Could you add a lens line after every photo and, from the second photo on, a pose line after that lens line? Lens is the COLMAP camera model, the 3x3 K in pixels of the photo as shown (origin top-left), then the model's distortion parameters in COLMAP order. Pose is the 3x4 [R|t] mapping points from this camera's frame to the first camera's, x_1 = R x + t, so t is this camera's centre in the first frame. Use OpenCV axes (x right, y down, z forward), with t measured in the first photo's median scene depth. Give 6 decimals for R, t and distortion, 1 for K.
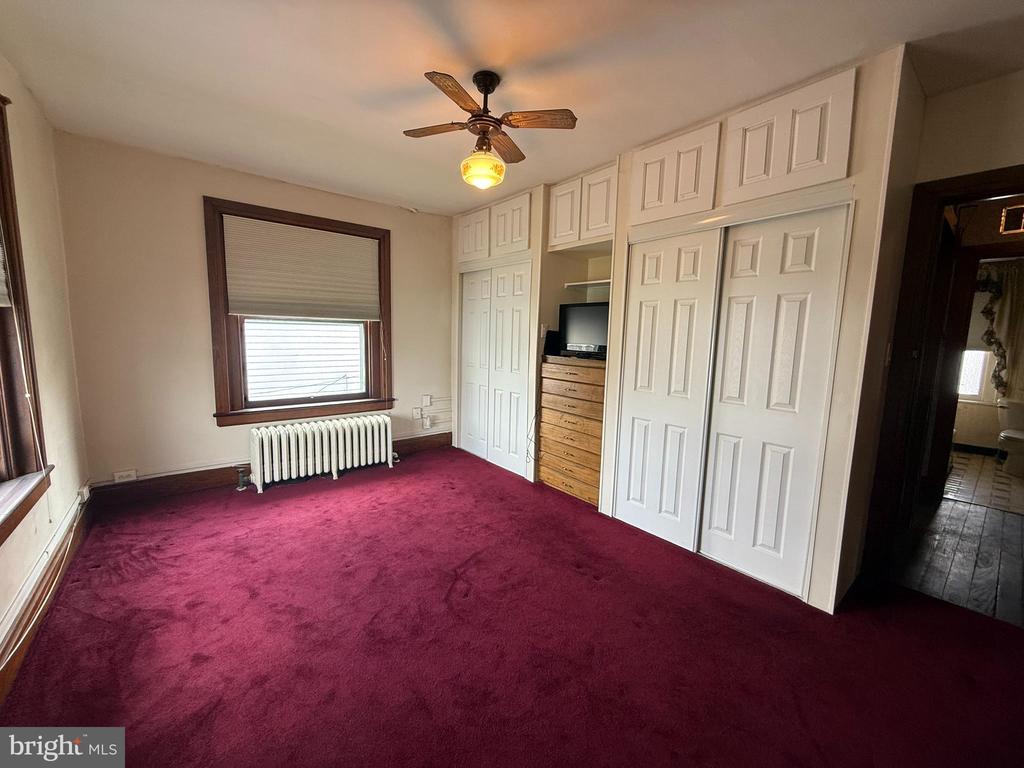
lens RADIAL K [[406.6, 0, 511.0], [0, 406.6, 383.2], [0, 0, 1]] dist [0.001562, -0.000740]
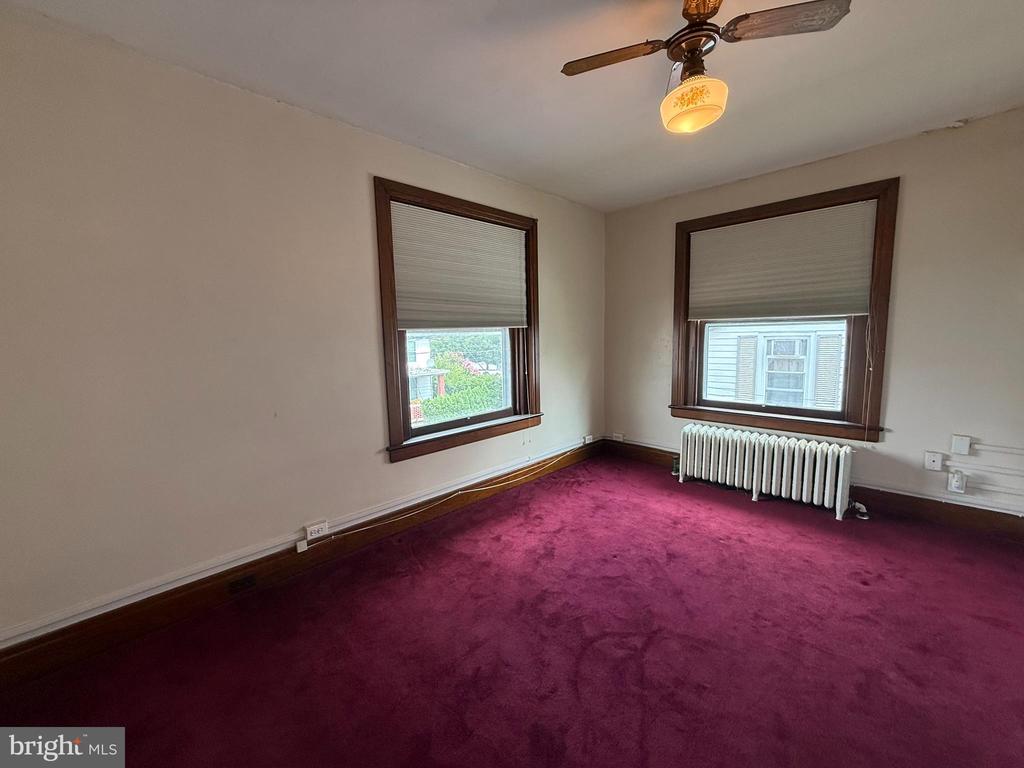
lens RADIAL K [[406.6, 0, 511.1], [0, 406.6, 383.3], [0, 0, 1]] dist [0.001562, -0.000740]
pose [[0.115850, 0.092113, -0.988986, 0.402234], [-0.098955, 0.991807, 0.080784, -0.039017], [0.988325, 0.088506, 0.124016, 0.397383]]
